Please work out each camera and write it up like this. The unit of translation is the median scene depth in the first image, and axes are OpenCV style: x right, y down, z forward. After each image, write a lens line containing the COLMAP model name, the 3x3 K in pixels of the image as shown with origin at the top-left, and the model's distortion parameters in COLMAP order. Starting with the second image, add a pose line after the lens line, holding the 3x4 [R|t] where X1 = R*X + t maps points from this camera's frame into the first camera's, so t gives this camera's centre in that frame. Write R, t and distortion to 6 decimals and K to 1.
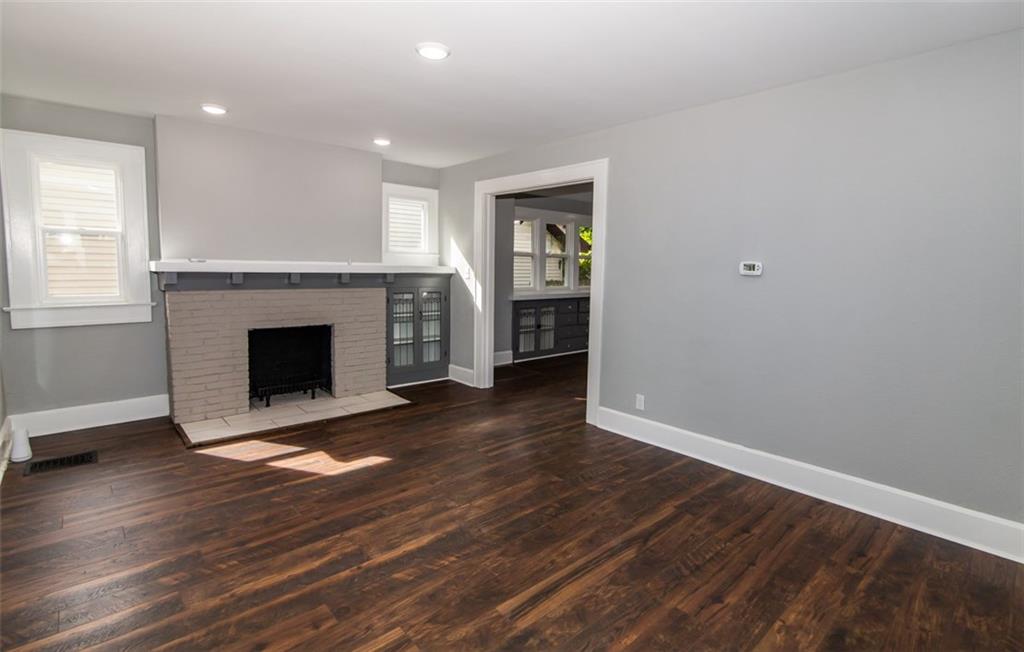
lens RADIAL K [[486.7, 0, 524.0], [0, 486.7, 311.3], [0, 0, 1]] dist [0.005684, -0.001719]
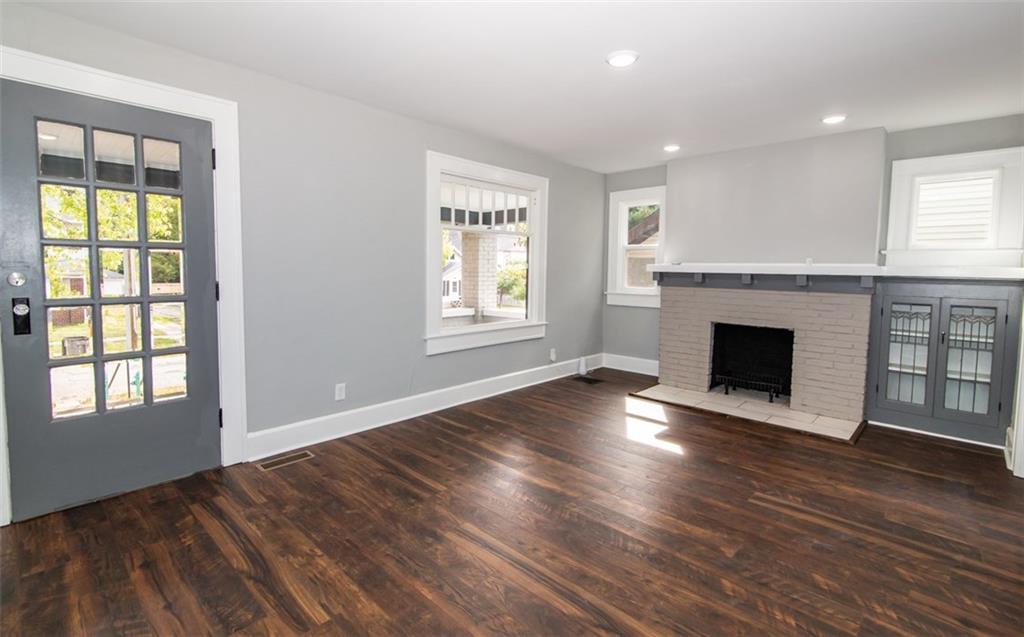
lens RADIAL K [[466.8, 0, 517.6], [0, 466.8, 303.0], [0, 0, 1]] dist [-0.001711, -0.000201]
pose [[0.086924, 0.056243, -0.994626, 0.778832], [-0.105396, 0.993321, 0.046958, -0.017710], [0.990624, 0.100748, 0.092271, 0.666260]]
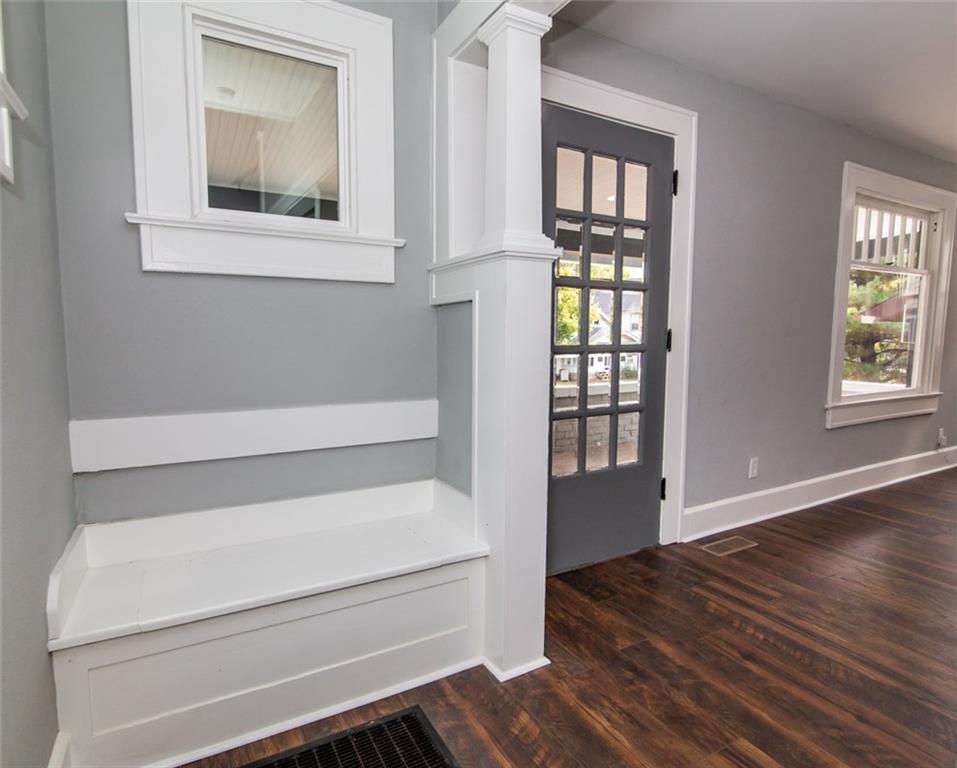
lens RADIAL K [[533.4, 0, 477.6], [0, 533.4, 386.6], [0, 0, 1]] dist [-0.002695, -0.002031]
pose [[-0.226718, 0.074566, -0.971102, 0.756336], [-0.096898, 0.990391, 0.098669, 0.096174], [0.969128, 0.116468, -0.217315, -0.008436]]
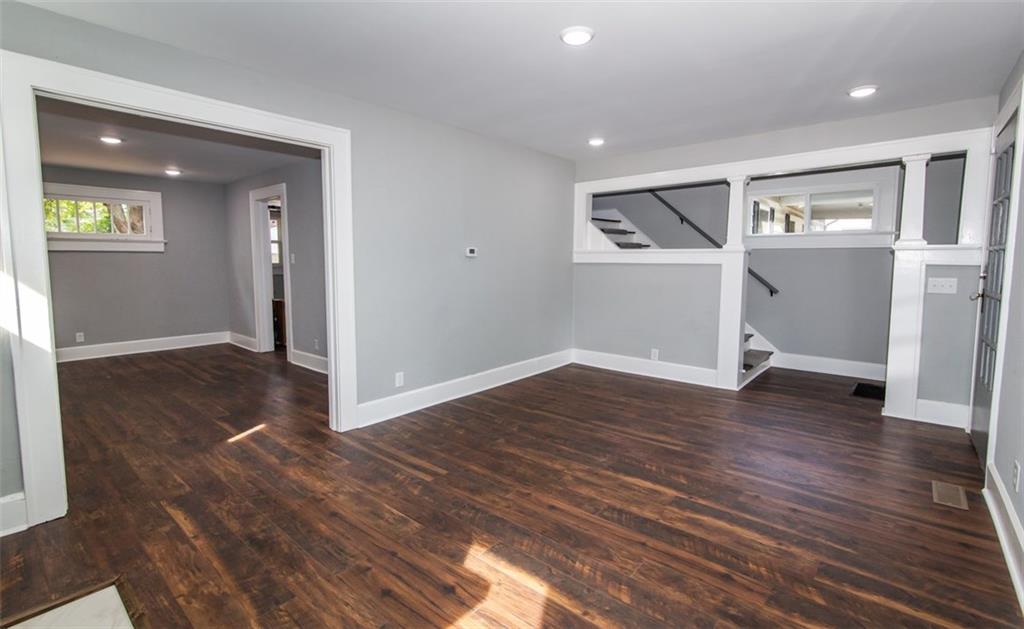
lens RADIAL K [[465.7, 0, 515.0], [0, 465.7, 305.9], [0, 0, 1]] dist [-0.001780, 0.000417]
pose [[-0.119102, -0.115616, 0.986128, -1.074991], [0.090498, 0.987799, 0.126742, -0.107470], [-0.988749, 0.104338, -0.107186, 1.175729]]
